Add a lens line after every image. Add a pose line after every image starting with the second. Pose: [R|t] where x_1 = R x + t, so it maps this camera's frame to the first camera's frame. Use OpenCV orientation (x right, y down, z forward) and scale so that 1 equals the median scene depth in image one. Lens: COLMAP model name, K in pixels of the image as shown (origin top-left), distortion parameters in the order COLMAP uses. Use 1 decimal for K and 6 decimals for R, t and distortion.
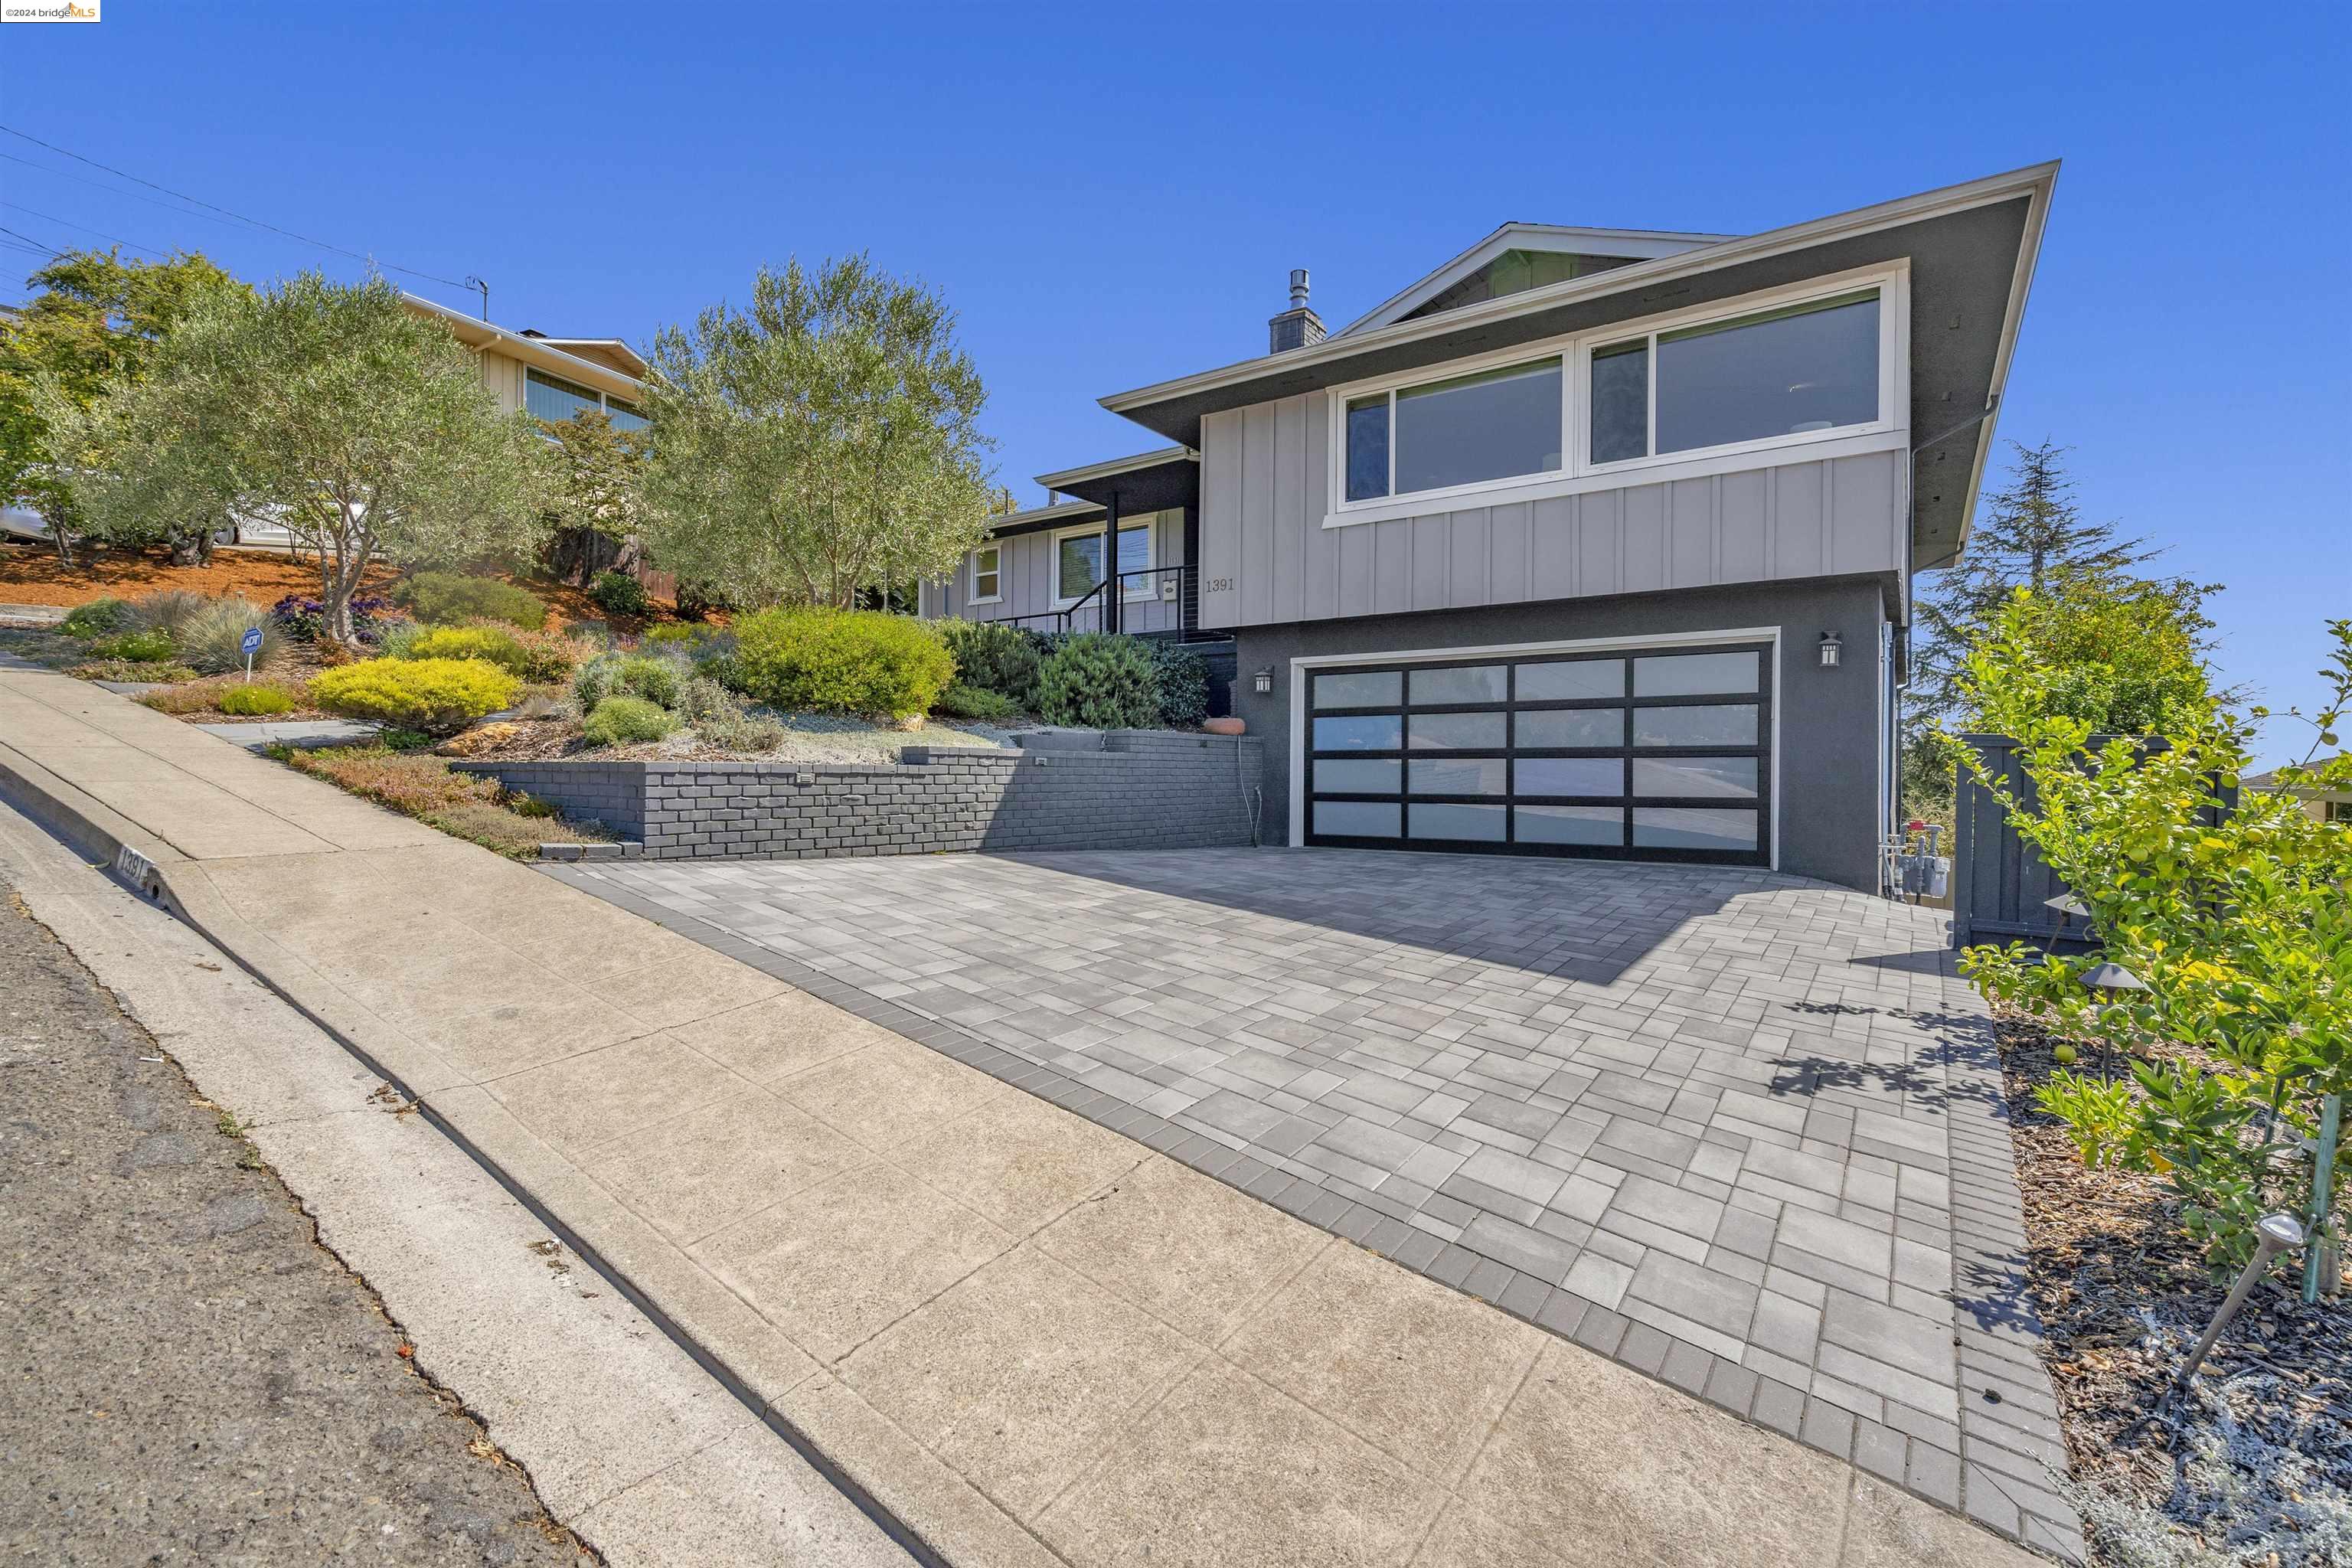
lens RADIAL K [[1070.3, 0, 1176.0], [0, 1070.3, 784.0], [0, 0, 1]] dist [-0.002737, 0.000130]
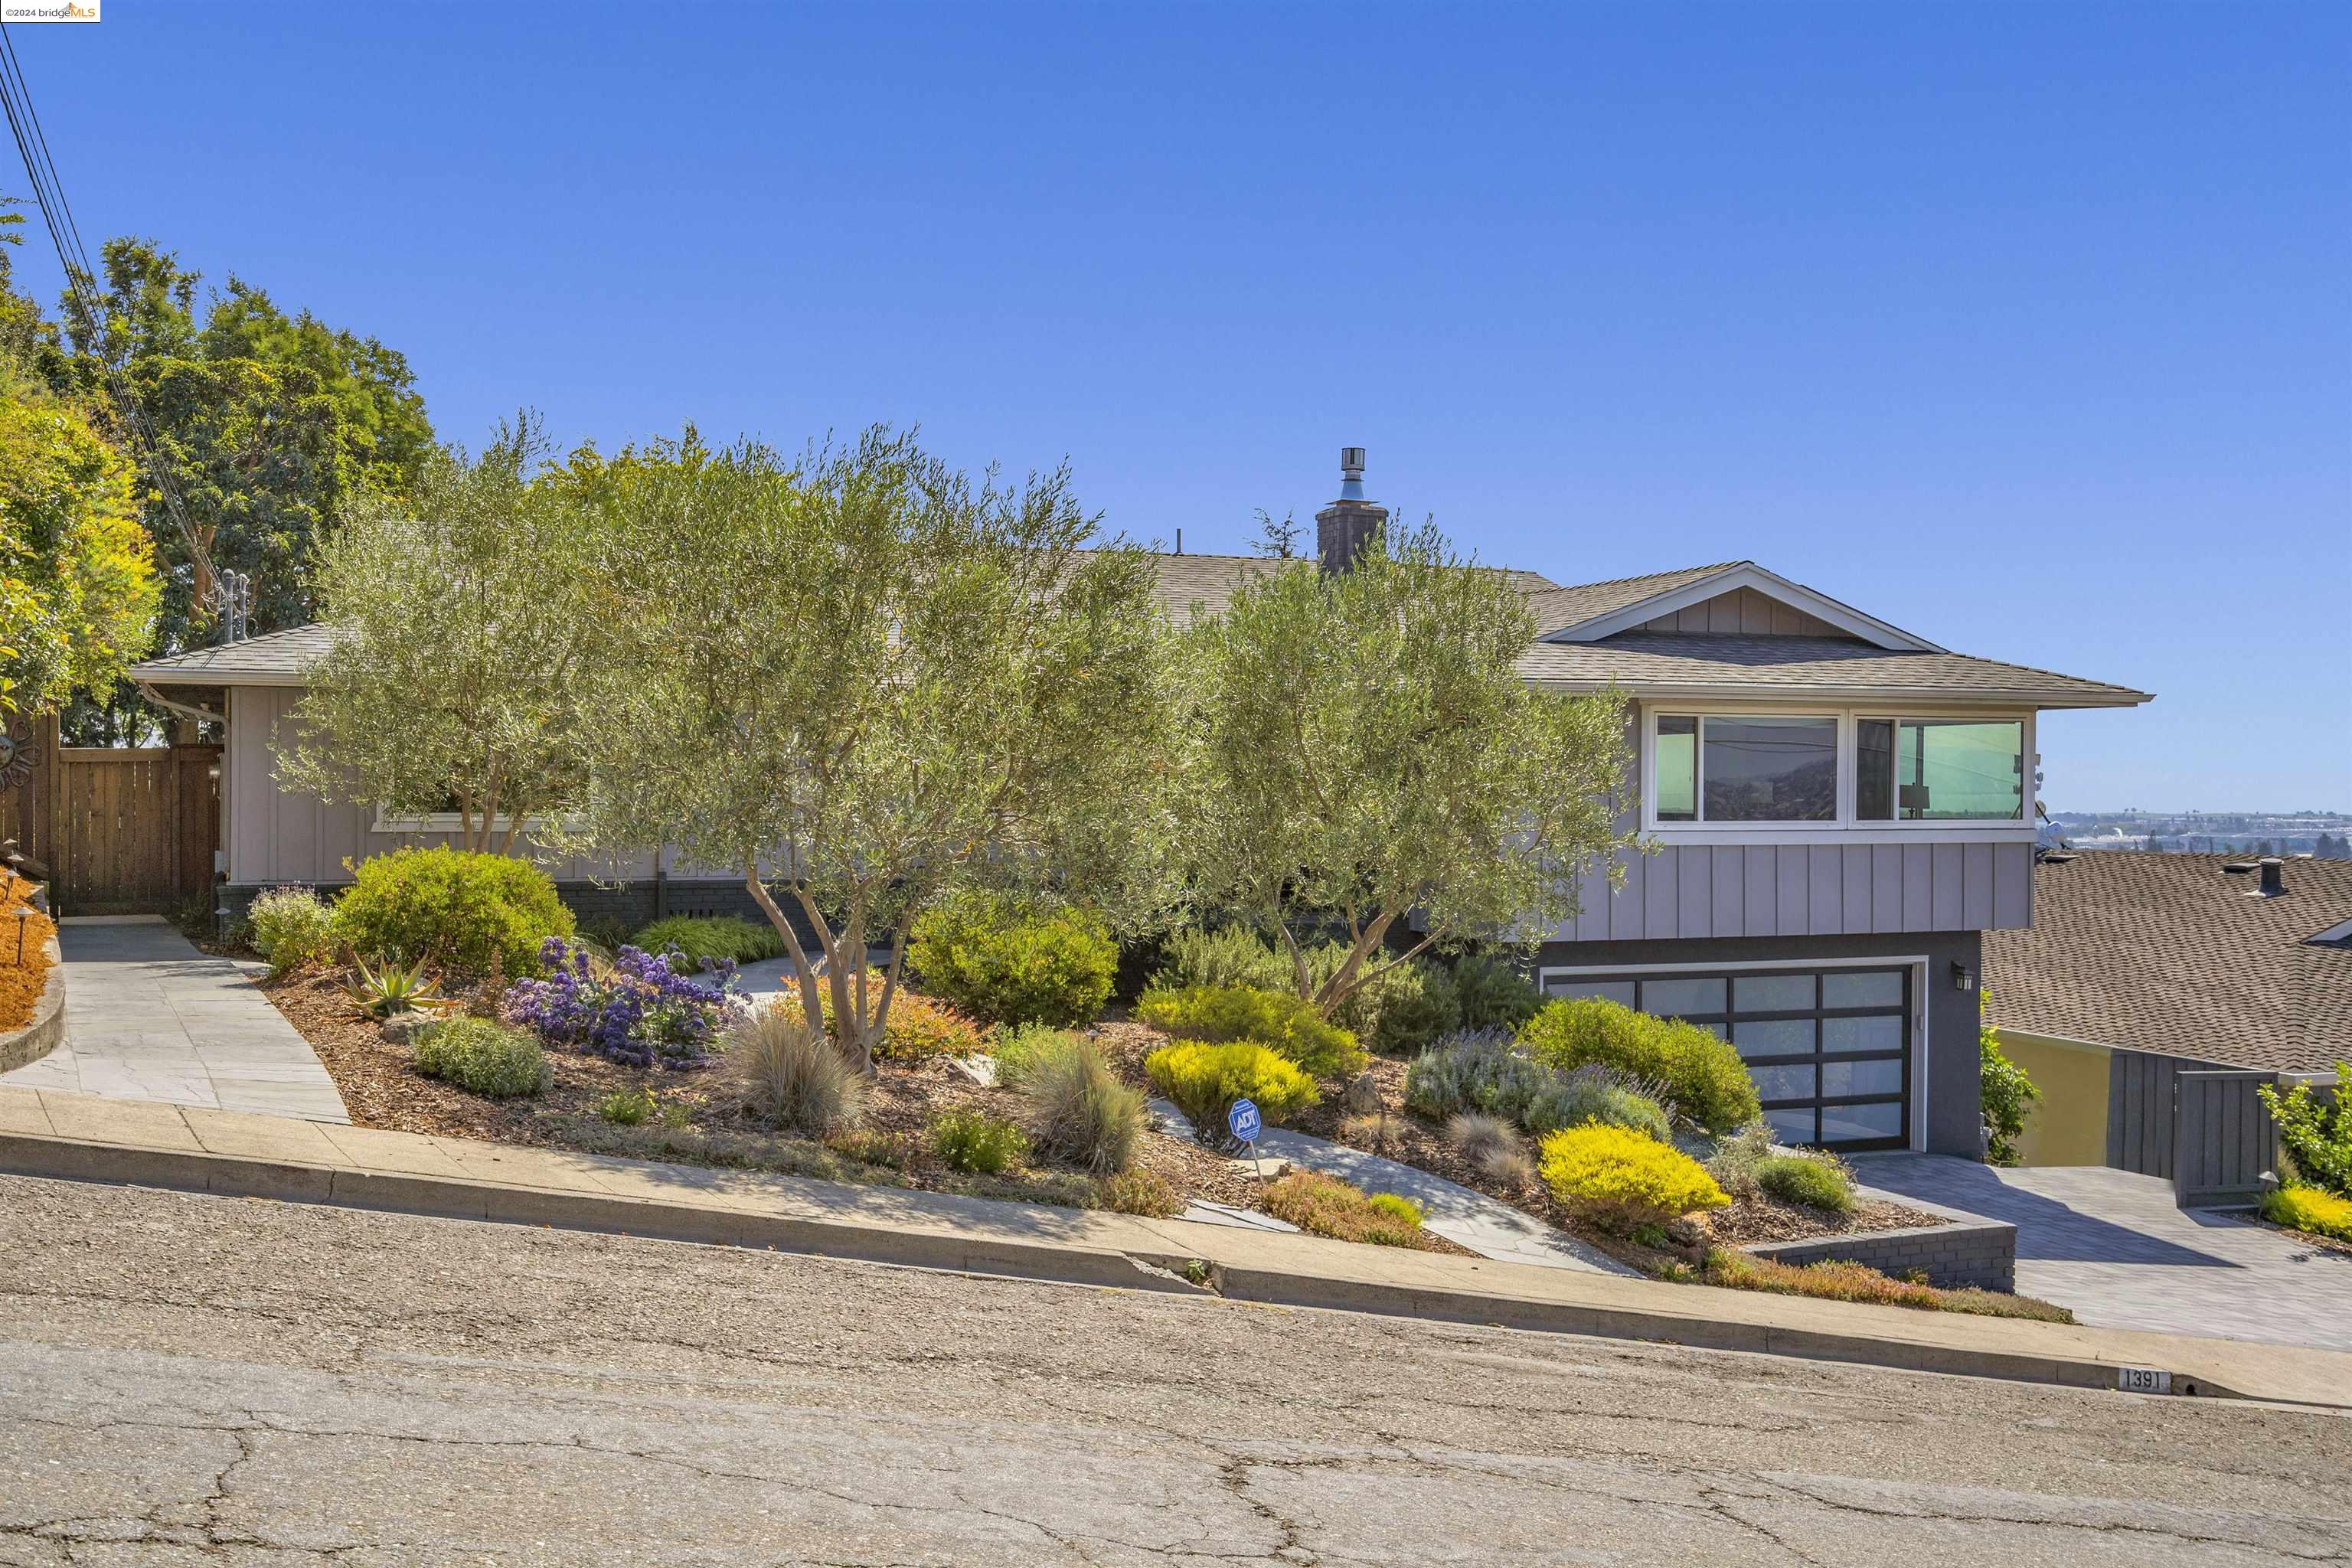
lens RADIAL K [[2318.7, 0, 1176.0], [0, 2318.7, 784.0], [0, 0, 1]] dist [0.001660, -0.013265]
pose [[0.556636, -0.006605, 0.830731, -1.947998], [0.007385, 0.999968, 0.003002, -0.325675], [-0.830724, 0.004464, 0.556667, 0.203358]]
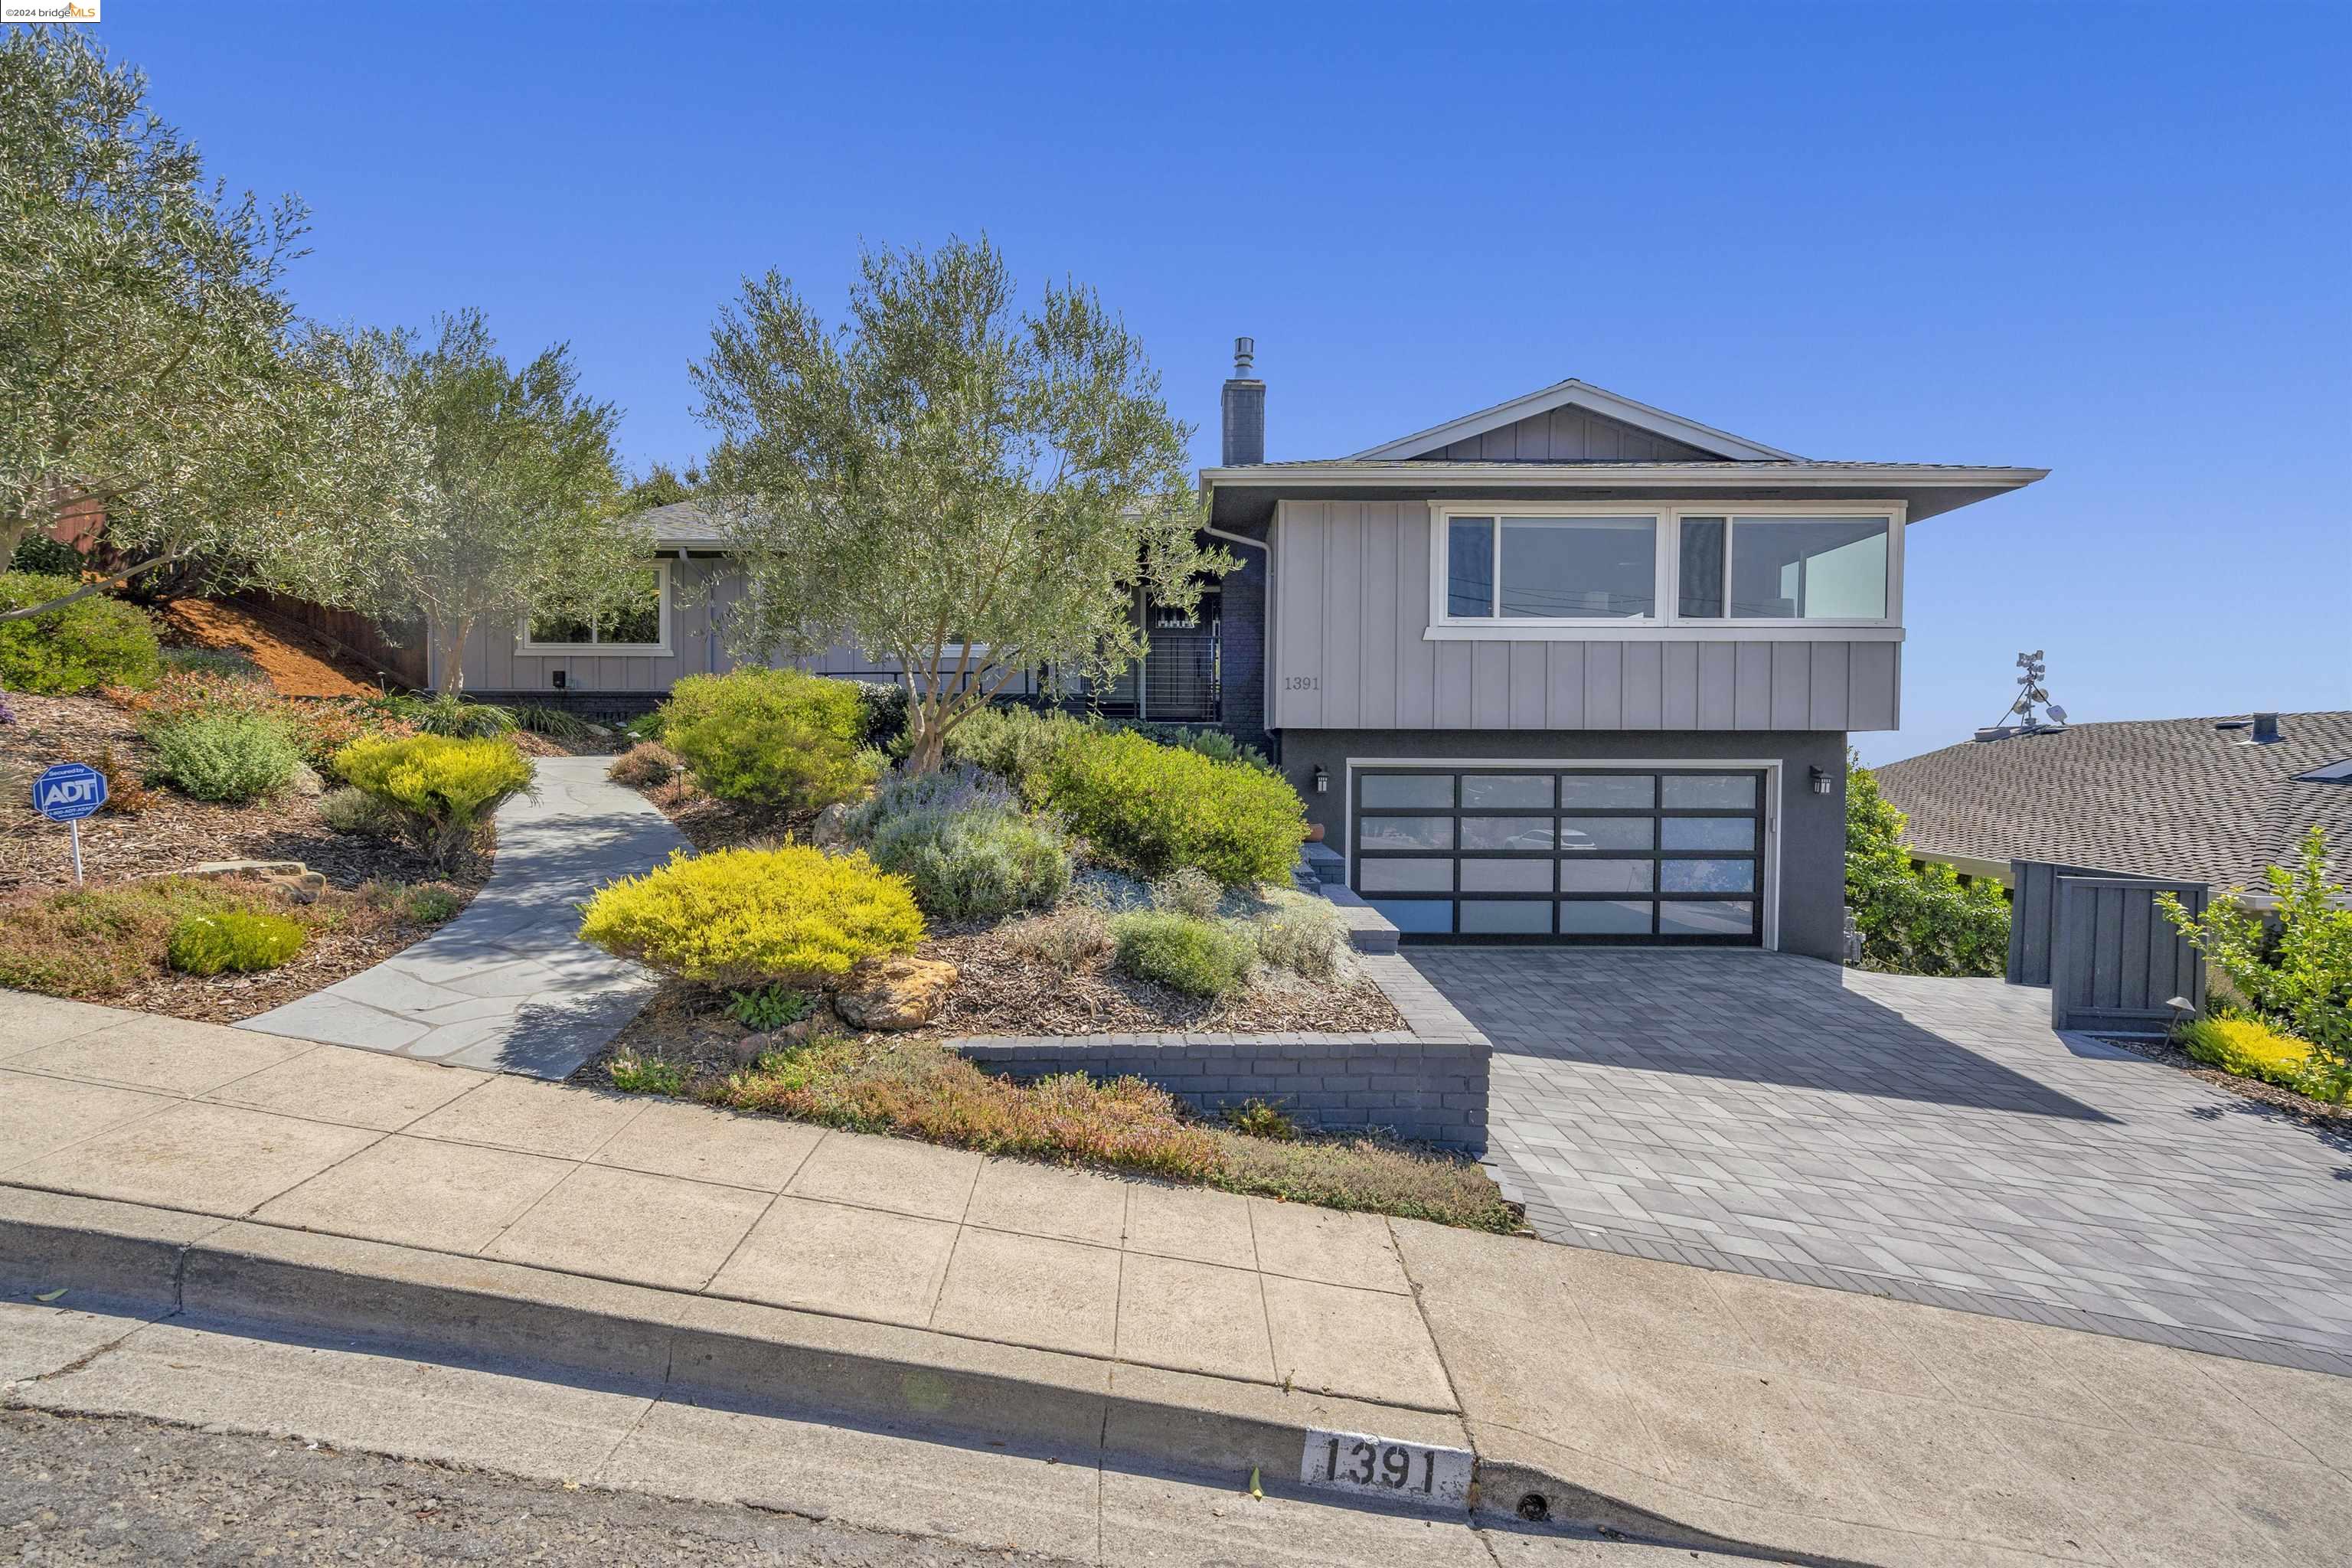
lens RADIAL K [[1070.3, 0, 1176.0], [0, 1070.3, 784.0], [0, 0, 1]] dist [-0.002737, 0.000130]
pose [[0.831402, -0.017029, 0.555410, -0.669639], [0.006290, 0.999755, 0.021237, -0.134945], [-0.555635, -0.014163, 0.831305, 0.309336]]
